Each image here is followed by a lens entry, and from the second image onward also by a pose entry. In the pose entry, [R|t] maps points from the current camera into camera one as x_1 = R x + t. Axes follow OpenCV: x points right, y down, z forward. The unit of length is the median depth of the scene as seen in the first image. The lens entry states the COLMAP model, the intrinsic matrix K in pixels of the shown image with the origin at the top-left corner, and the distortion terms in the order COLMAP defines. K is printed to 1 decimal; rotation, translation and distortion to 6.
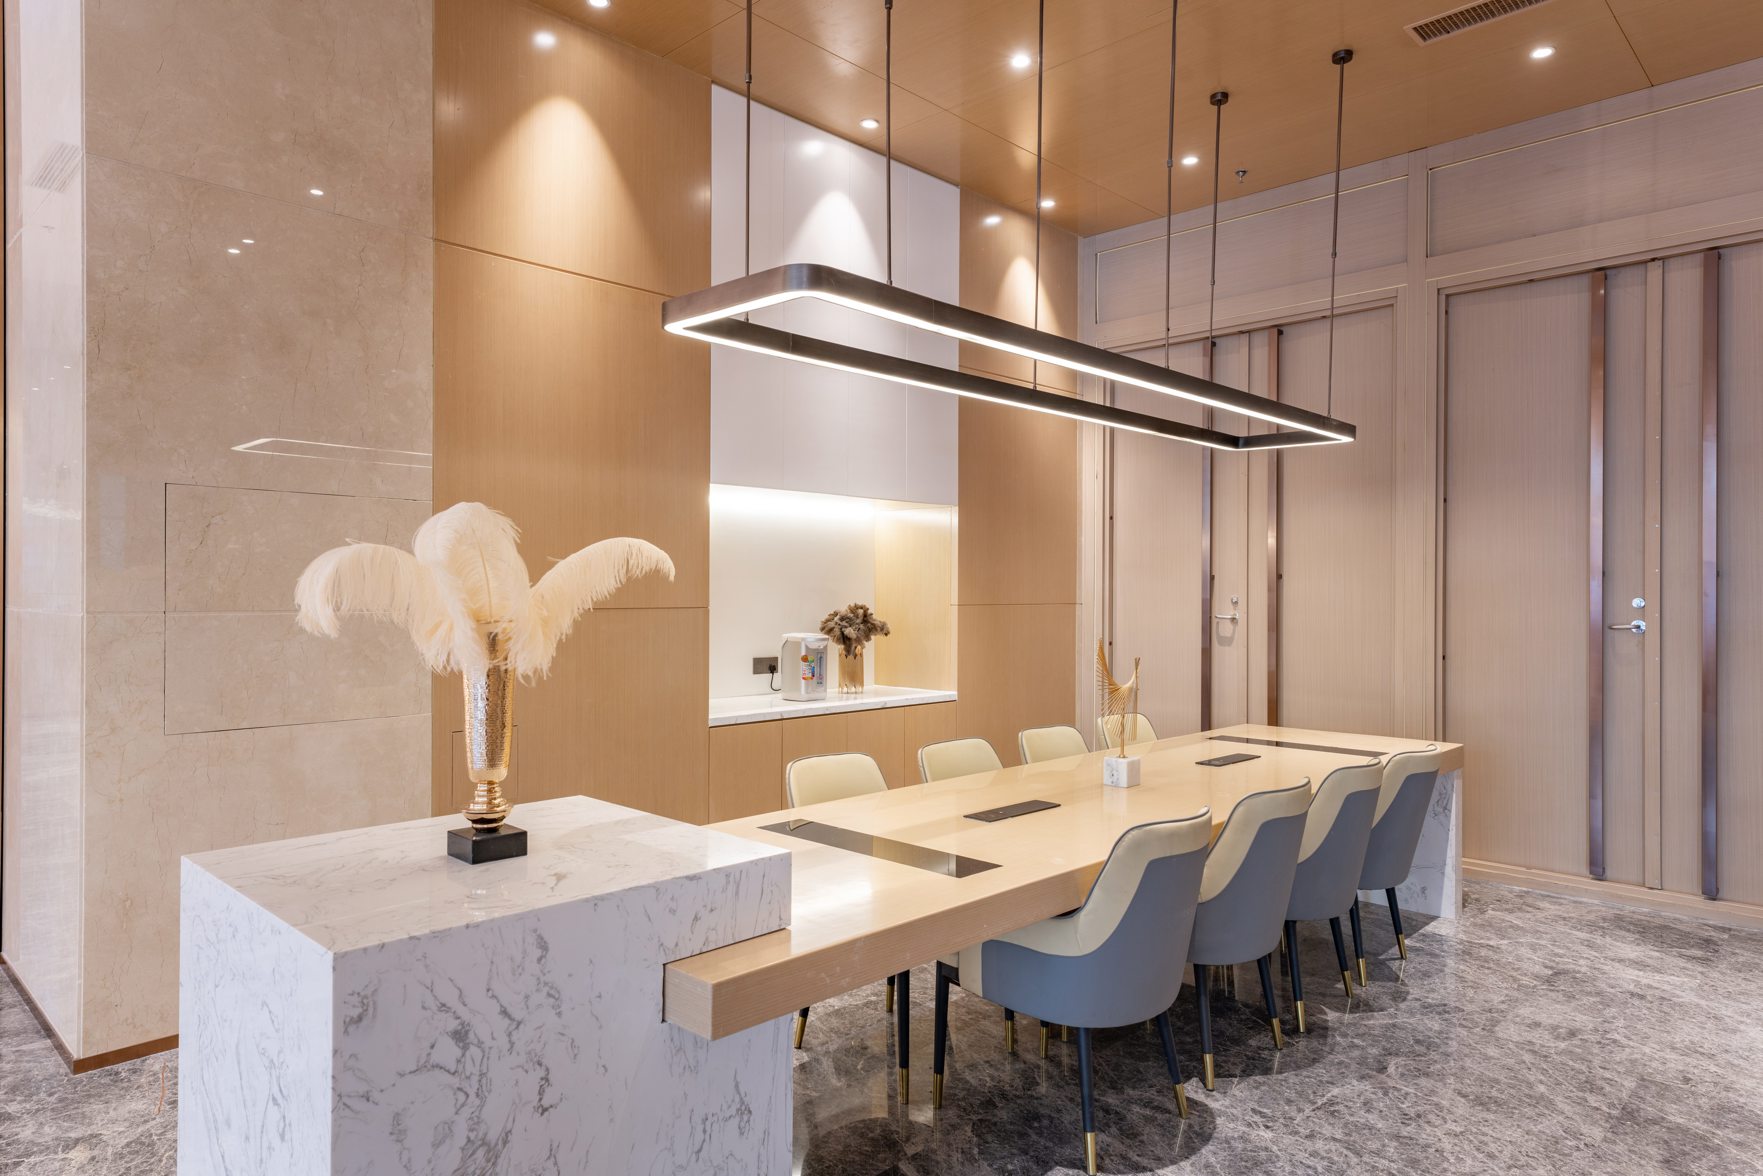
lens RADIAL K [[1100.9, 0, 885.0], [0, 1100.9, 595.1], [0, 0, 1]] dist [0.015976, -0.001674]
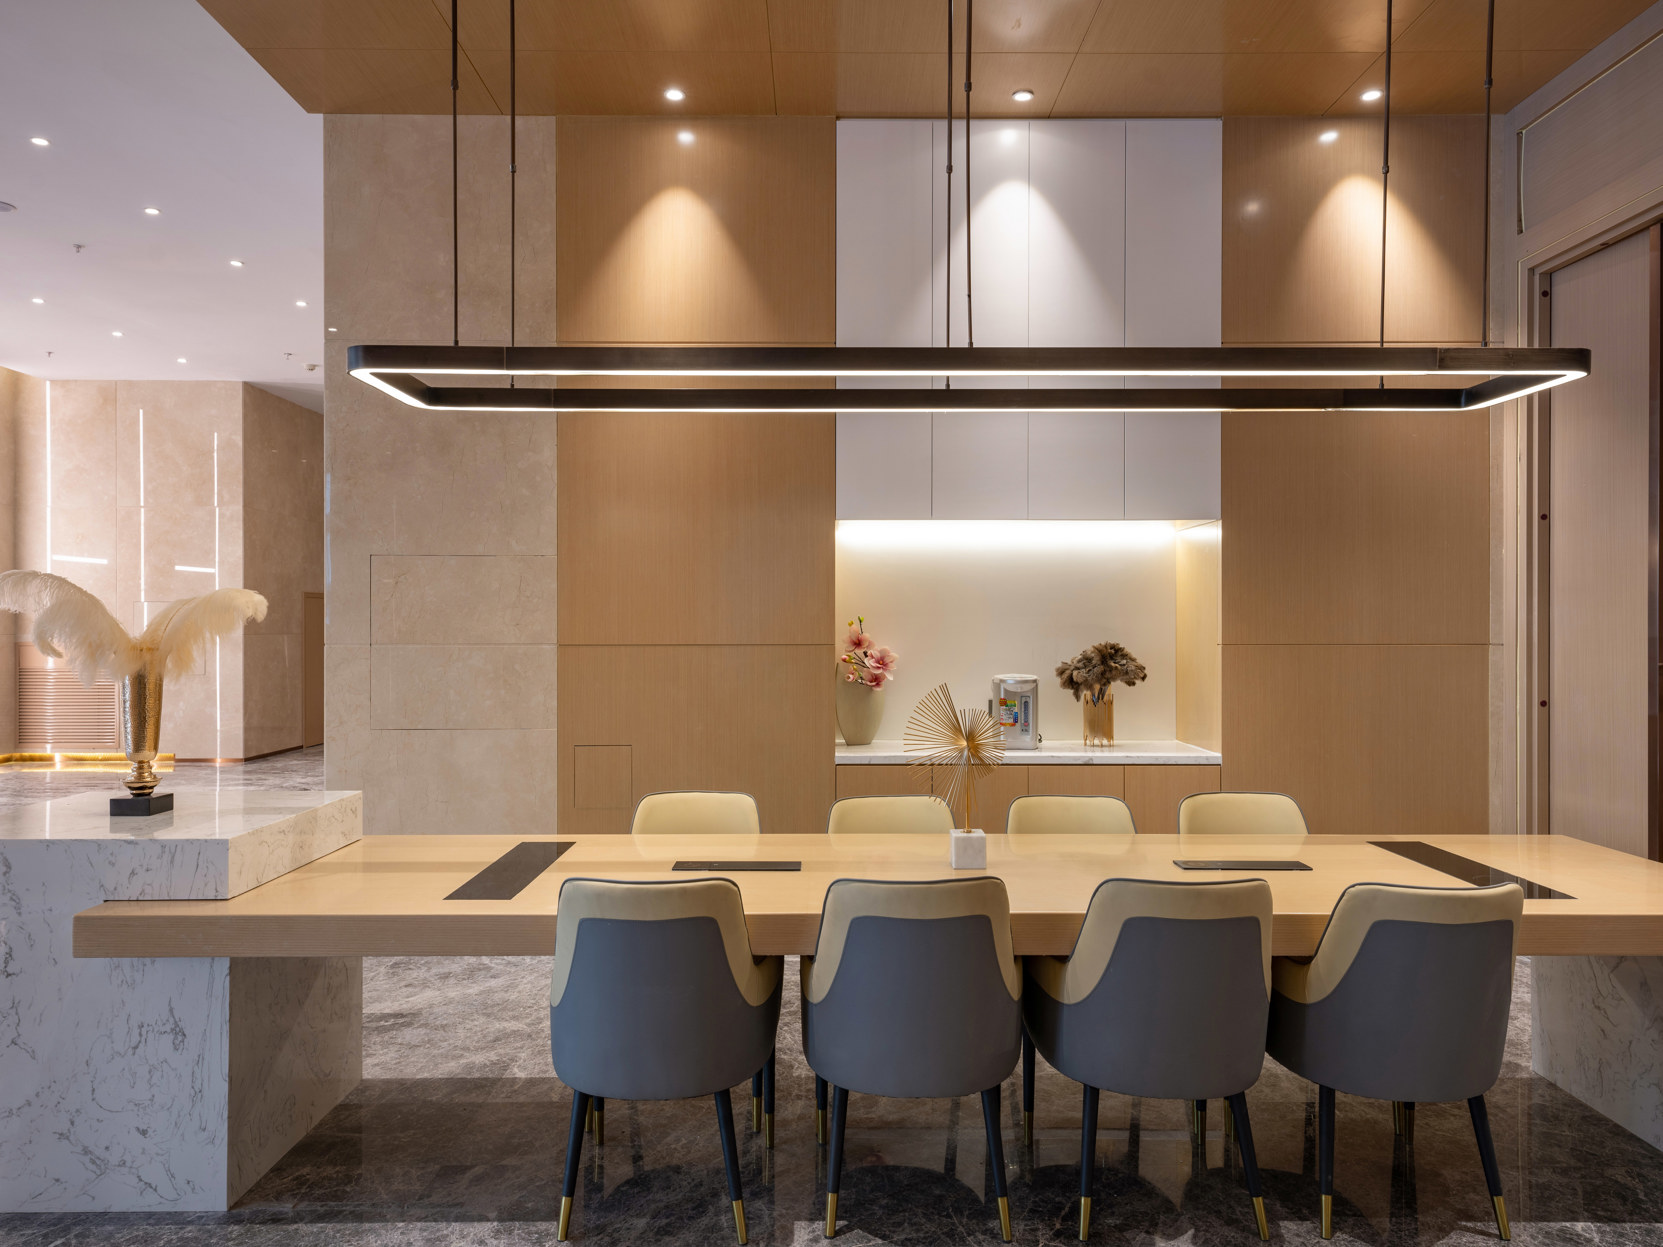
lens RADIAL K [[1171.9, 0, 821.8], [0, 1171.9, 631.0], [0, 0, 1]] dist [0.010664, 0.004349]
pose [[0.687667, -0.002302, -0.726022, 0.769464], [0.000827, 0.999997, -0.002387, 0.001863], [0.726026, 0.001041, 0.687667, 0.333282]]
